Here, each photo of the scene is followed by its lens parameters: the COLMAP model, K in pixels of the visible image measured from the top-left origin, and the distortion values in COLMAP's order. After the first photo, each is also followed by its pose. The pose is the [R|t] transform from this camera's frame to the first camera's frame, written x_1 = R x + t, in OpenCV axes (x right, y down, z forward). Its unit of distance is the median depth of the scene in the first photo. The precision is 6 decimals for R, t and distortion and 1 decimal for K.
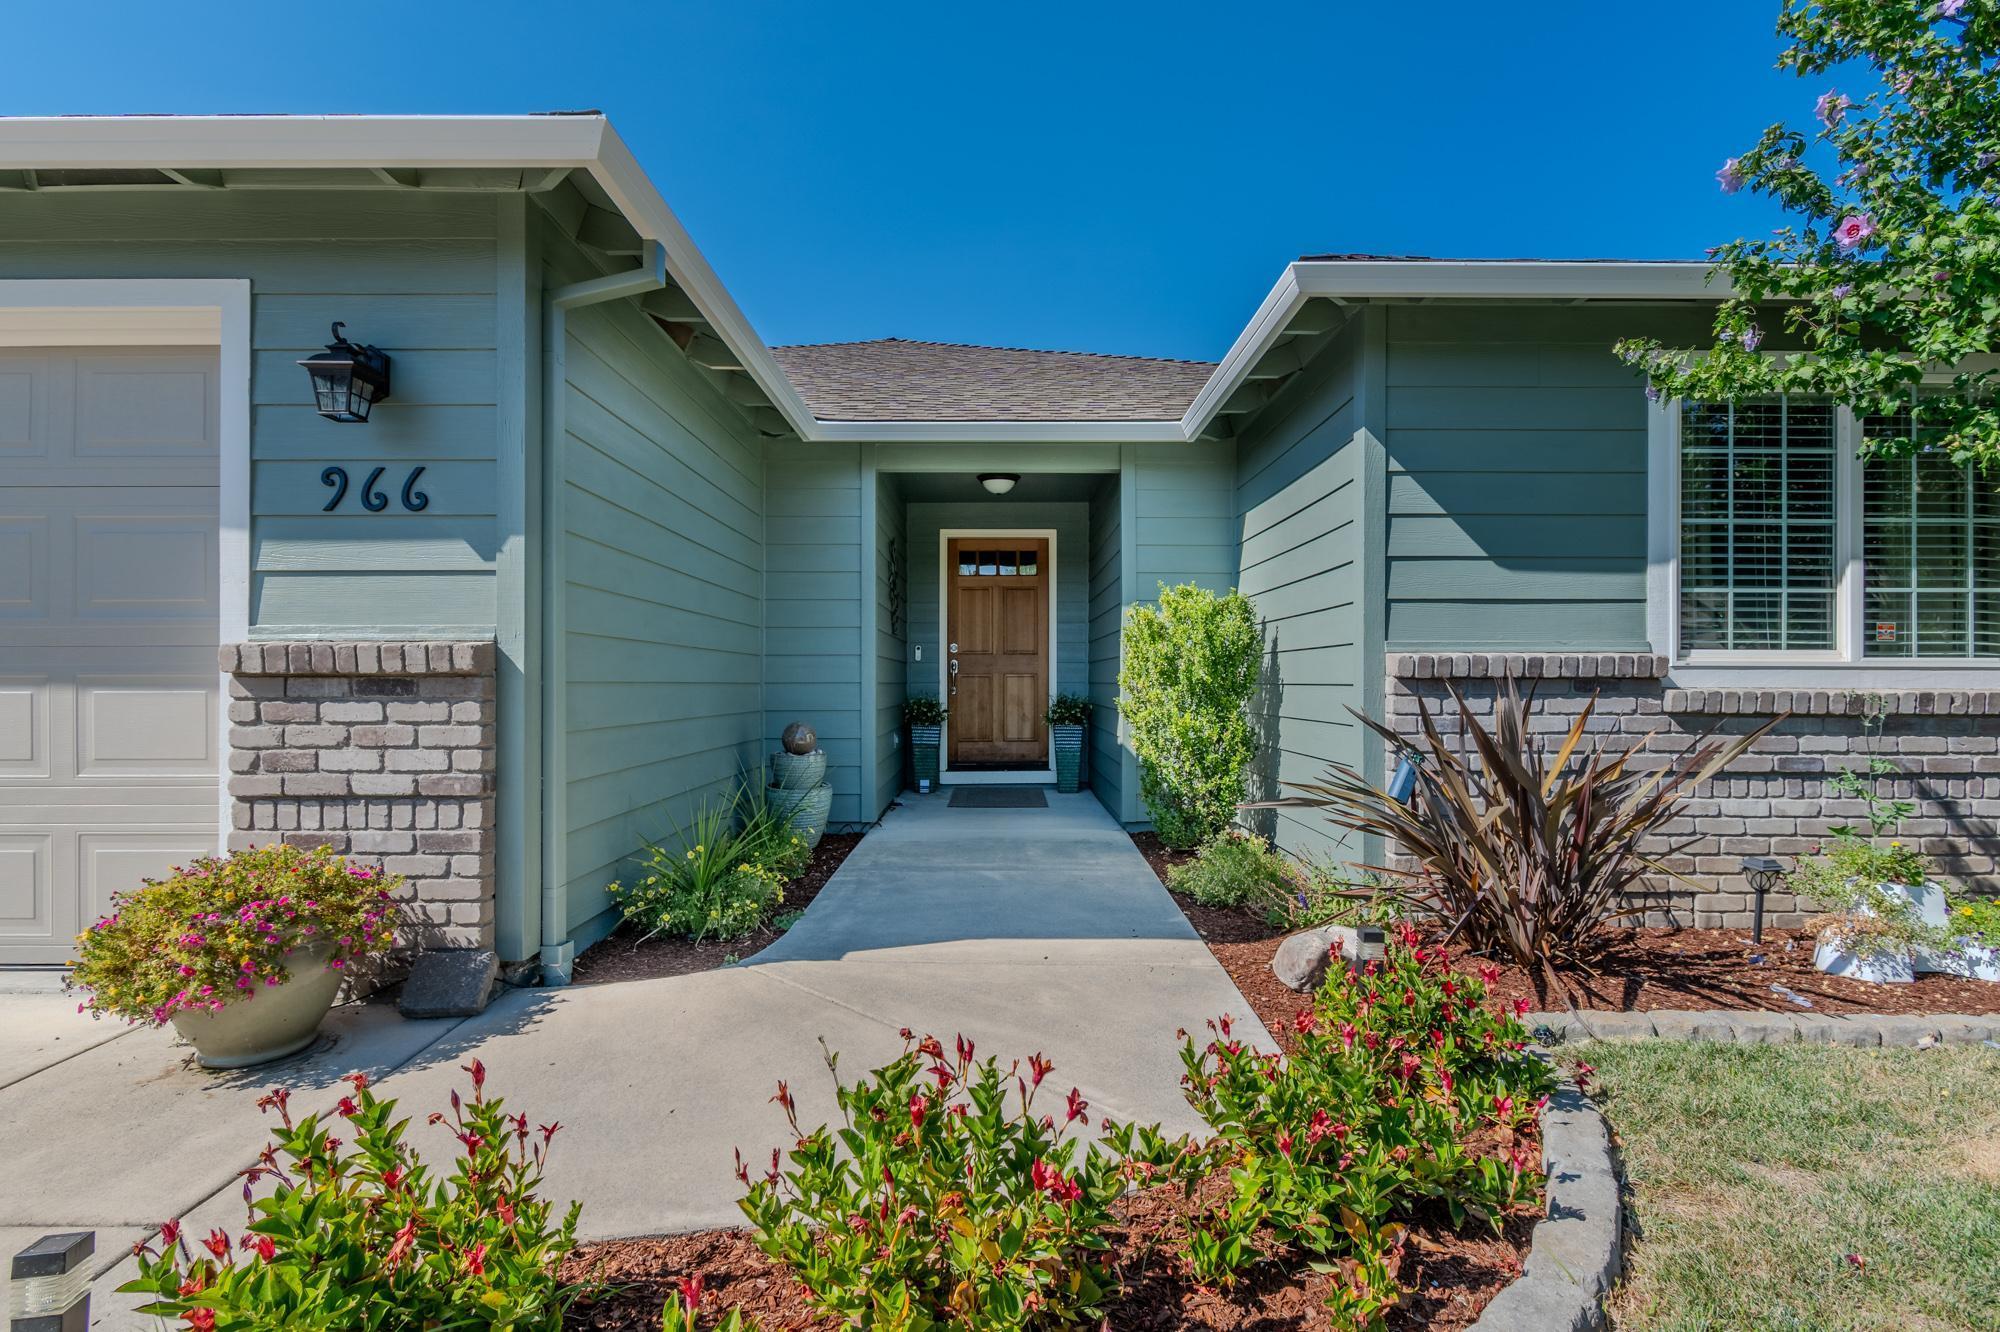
lens RADIAL K [[980.4, 0, 989.2], [0, 980.4, 667.8], [0, 0, 1]] dist [0.002058, -0.002497]
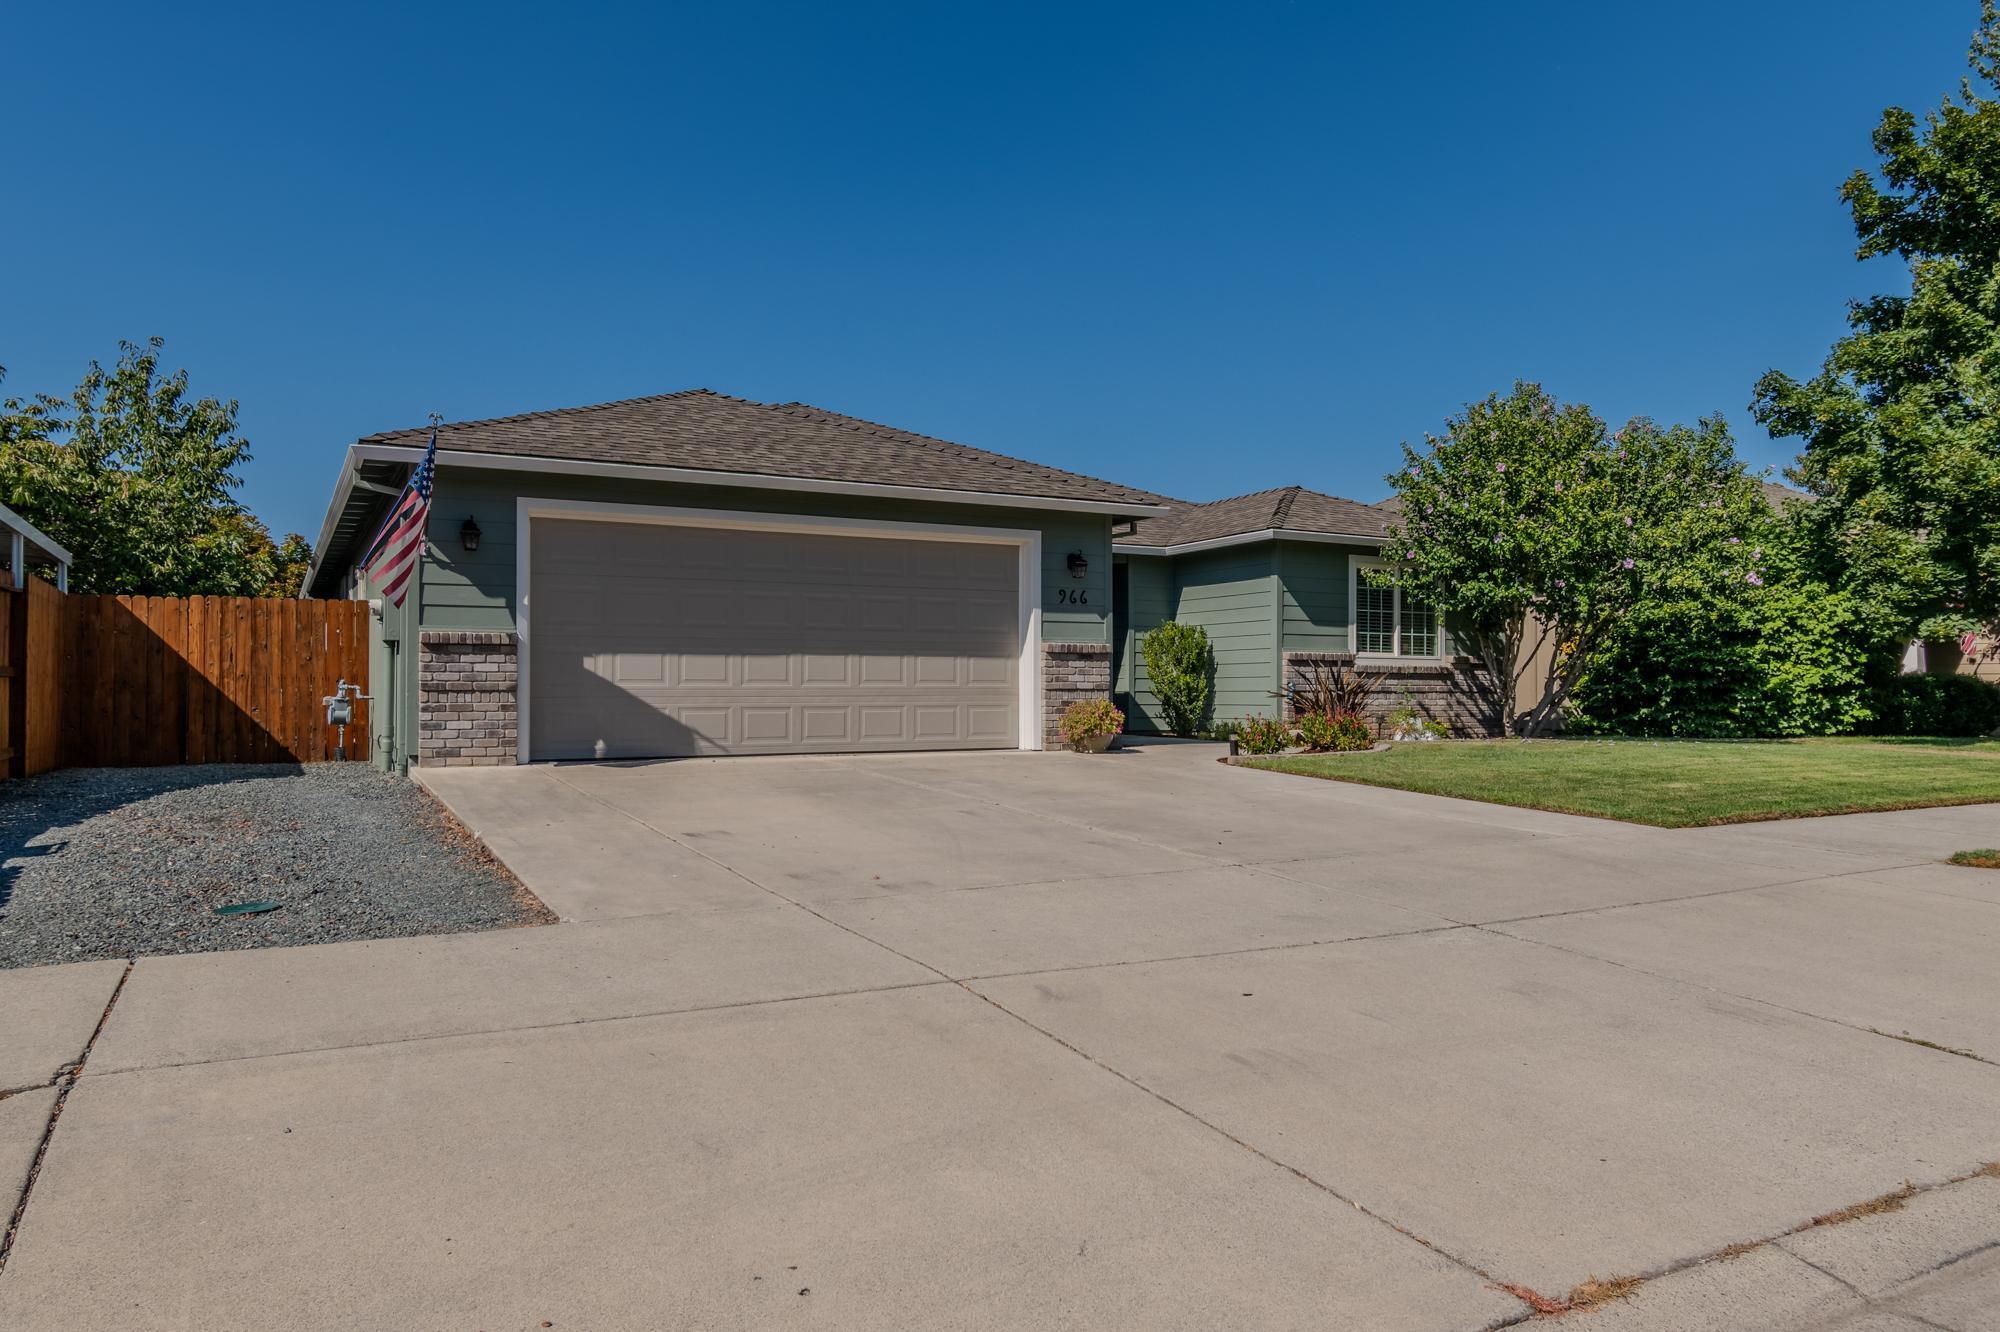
lens RADIAL K [[1283.9, 0, 997.3], [0, 1283.9, 682.7], [0, 0, 1]] dist [-0.009457, 0.003647]
pose [[0.885700, 0.003433, 0.464246, -2.221564], [-0.006331, 0.999969, 0.004685, 0.067375], [-0.464215, -0.007089, 0.885694, -2.099627]]
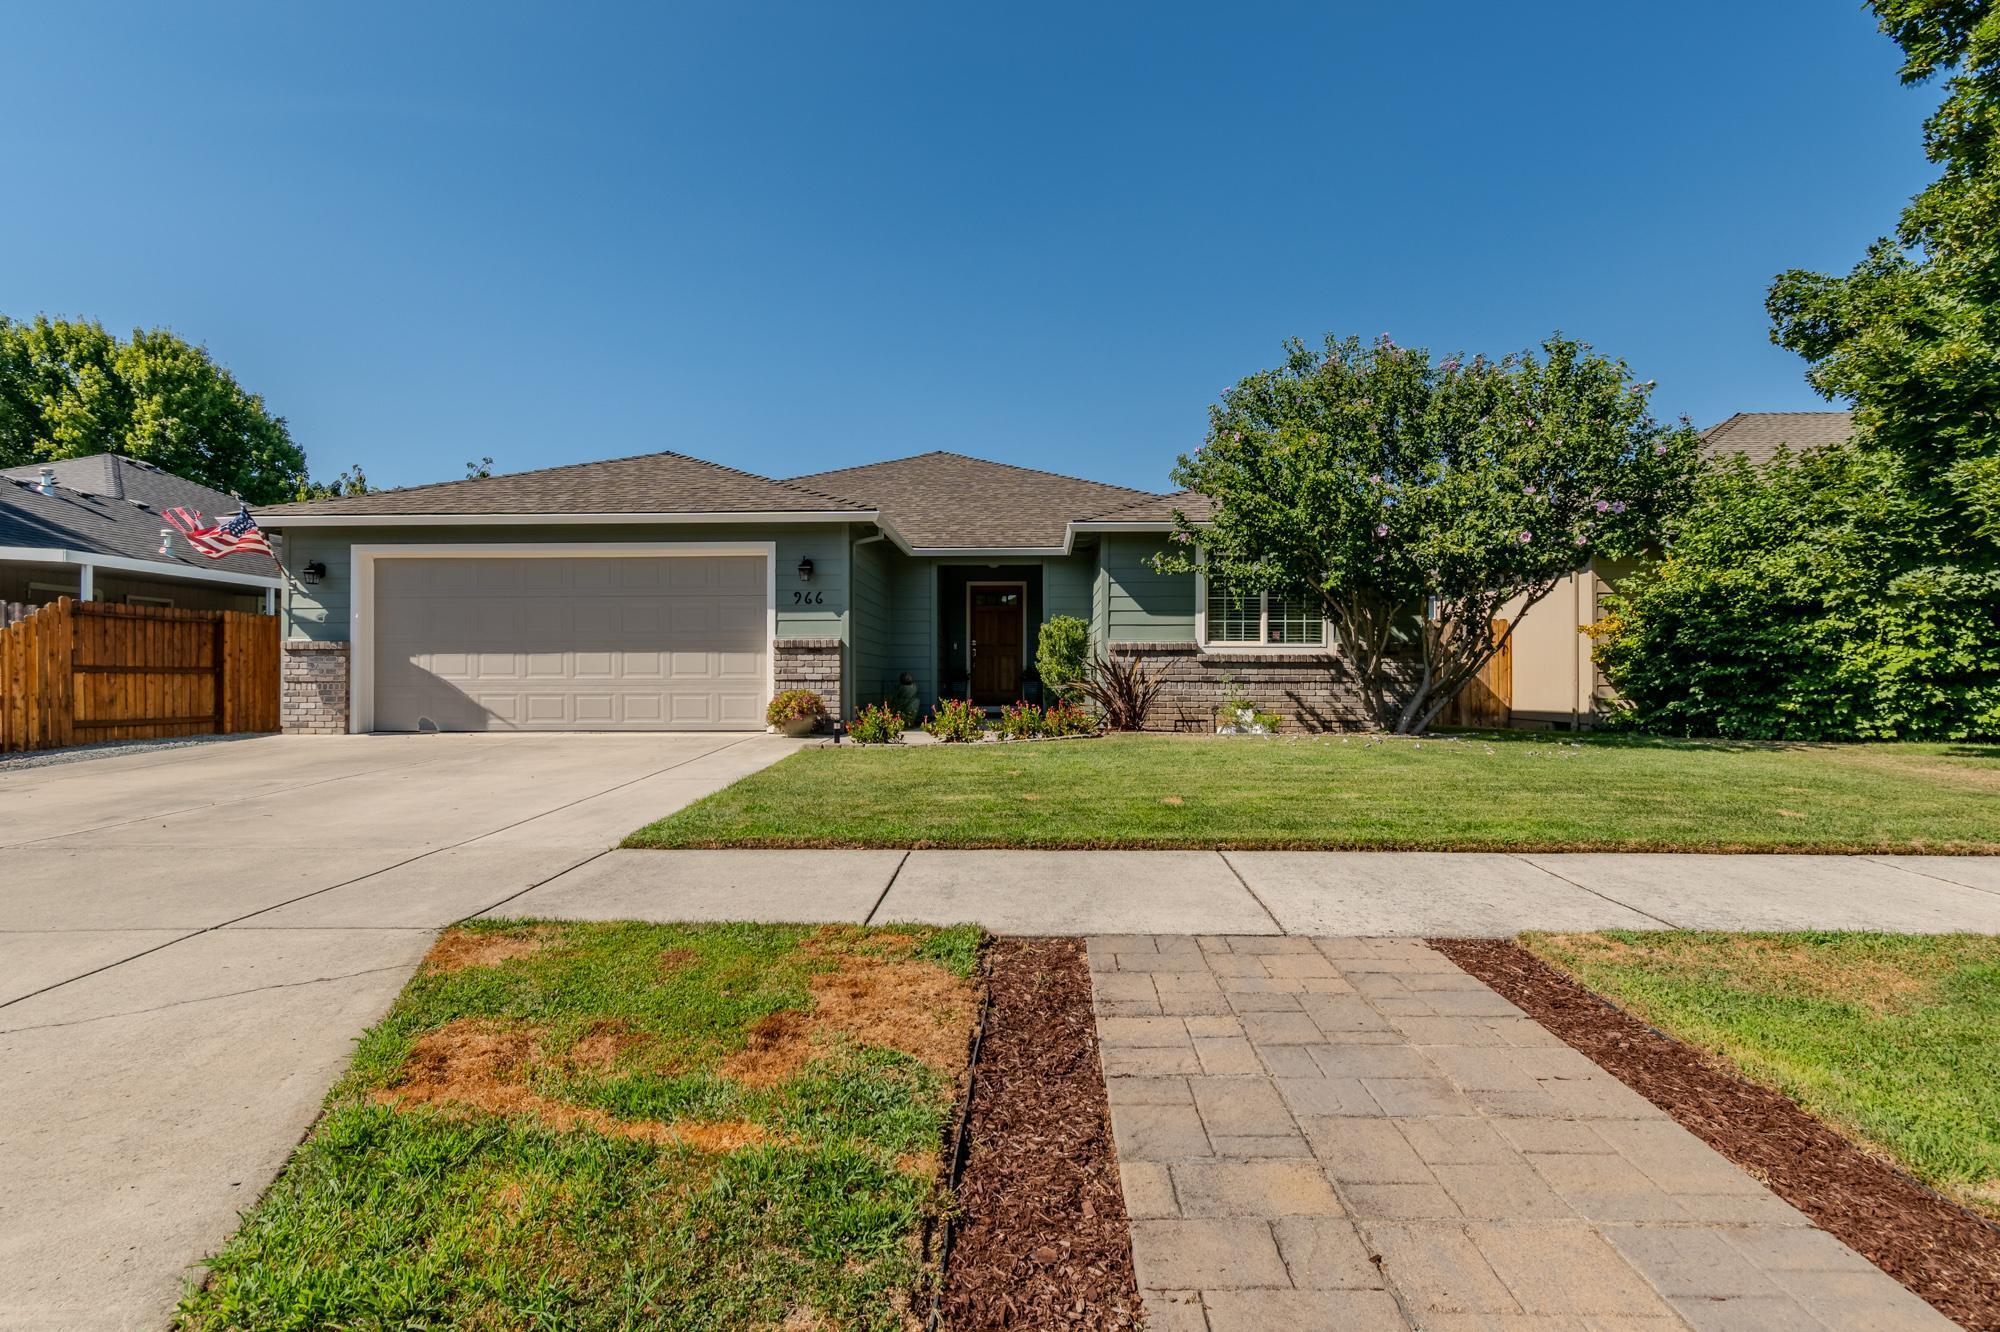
lens RADIAL K [[980.4, 0, 994.8], [0, 980.4, 631.2], [0, 0, 1]] dist [0.002058, -0.002497]
pose [[0.999460, -0.002152, -0.032798, 0.155080], [0.000965, 0.999345, -0.036173, 0.061108], [0.032855, 0.036122, 0.998807, -2.088689]]
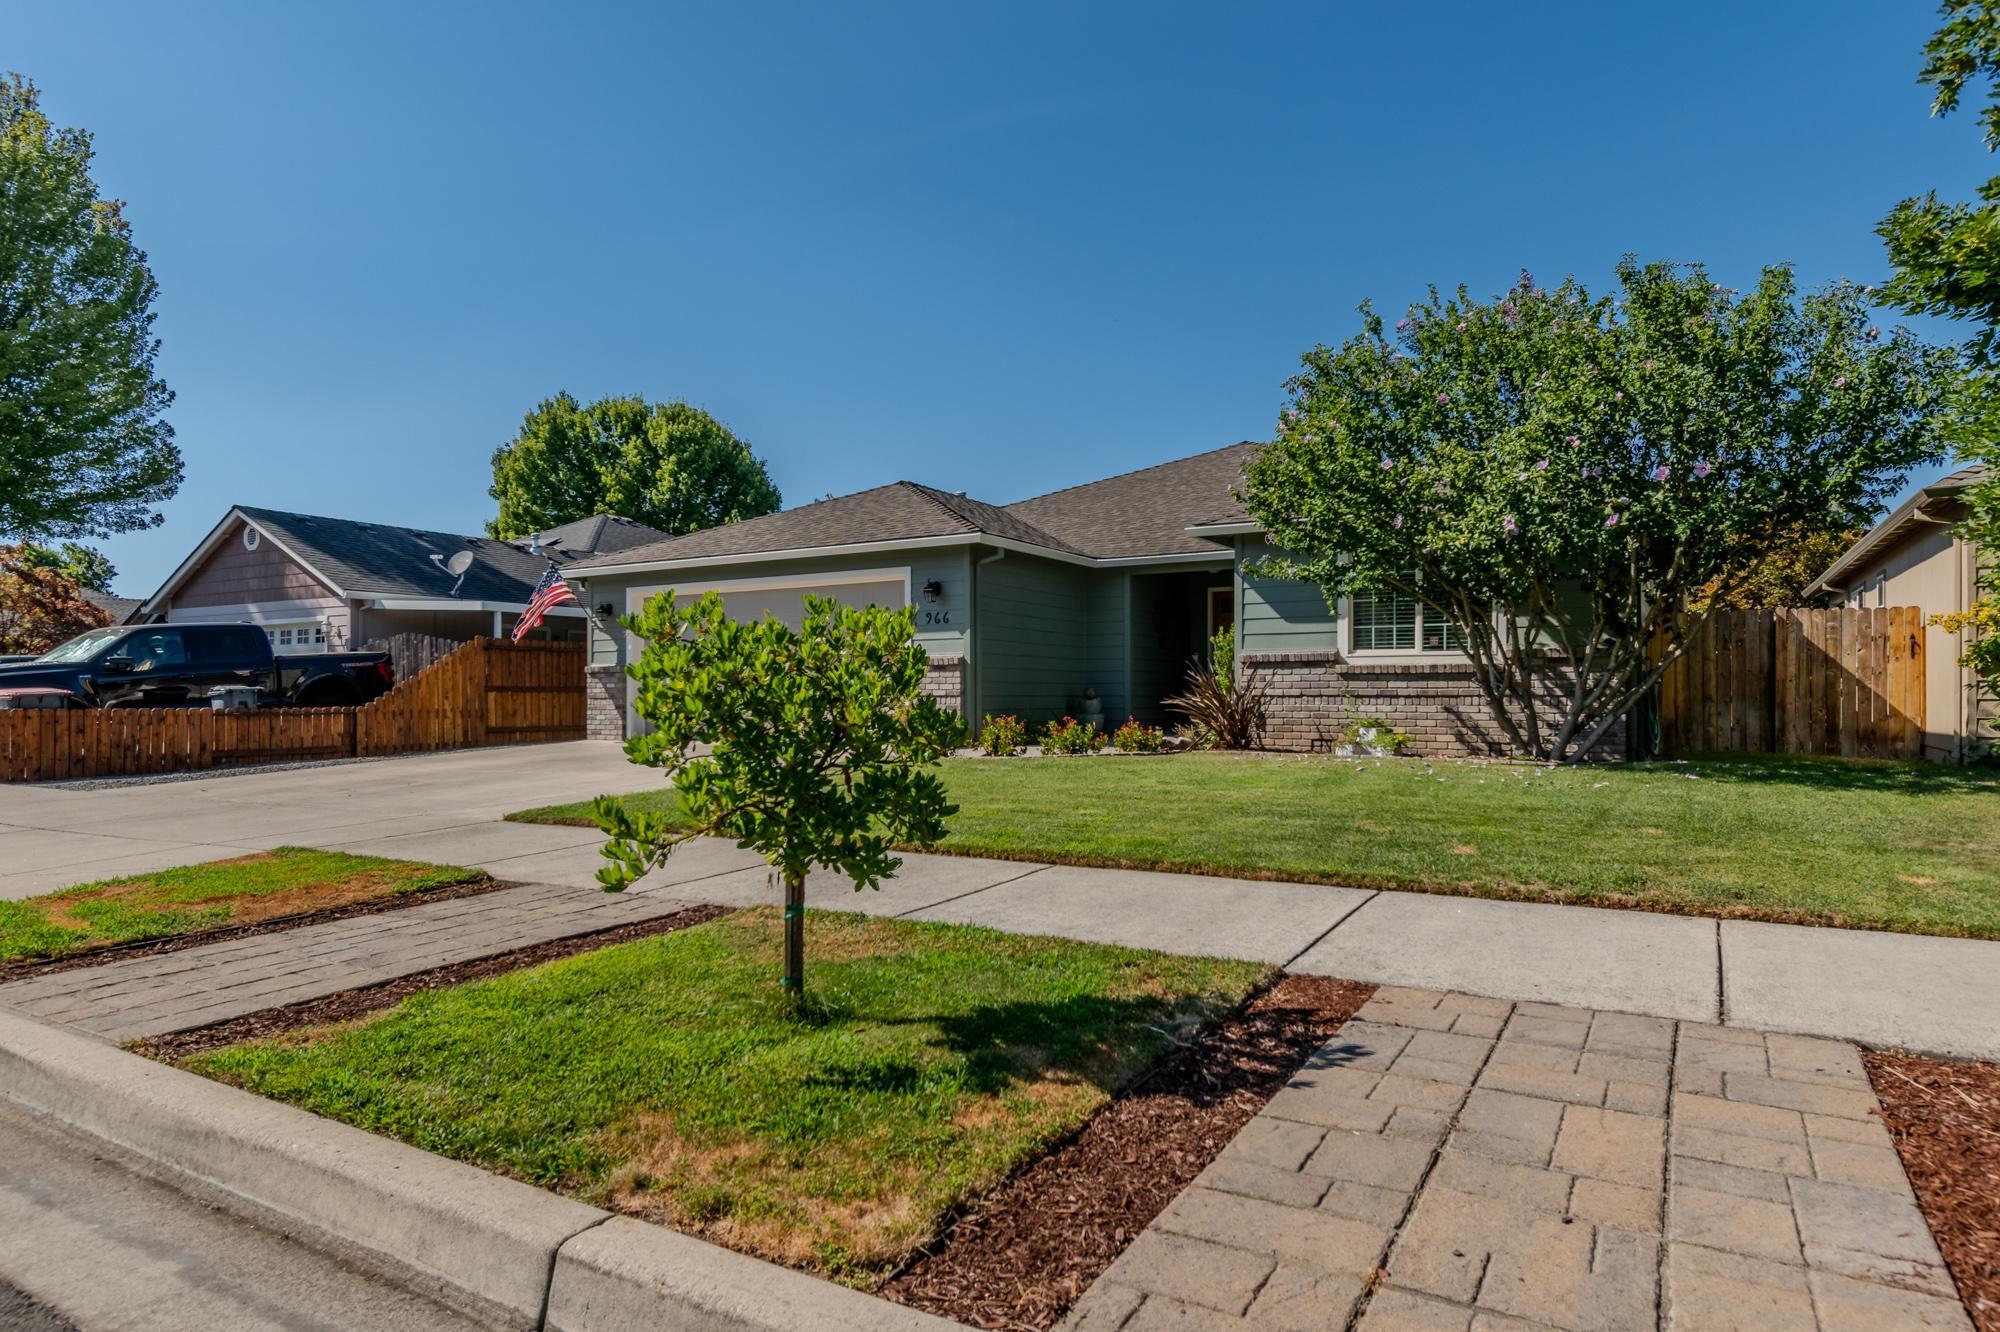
lens RADIAL K [[1111.1, 0, 1014.6], [0, 1111.1, 668.0], [0, 0, 1]] dist [-0.004728, -0.000192]
pose [[0.870922, -0.015469, -0.491177, 1.422104], [0.011289, 0.999870, -0.011474, 0.055737], [0.491291, 0.004448, 0.870984, -2.120548]]
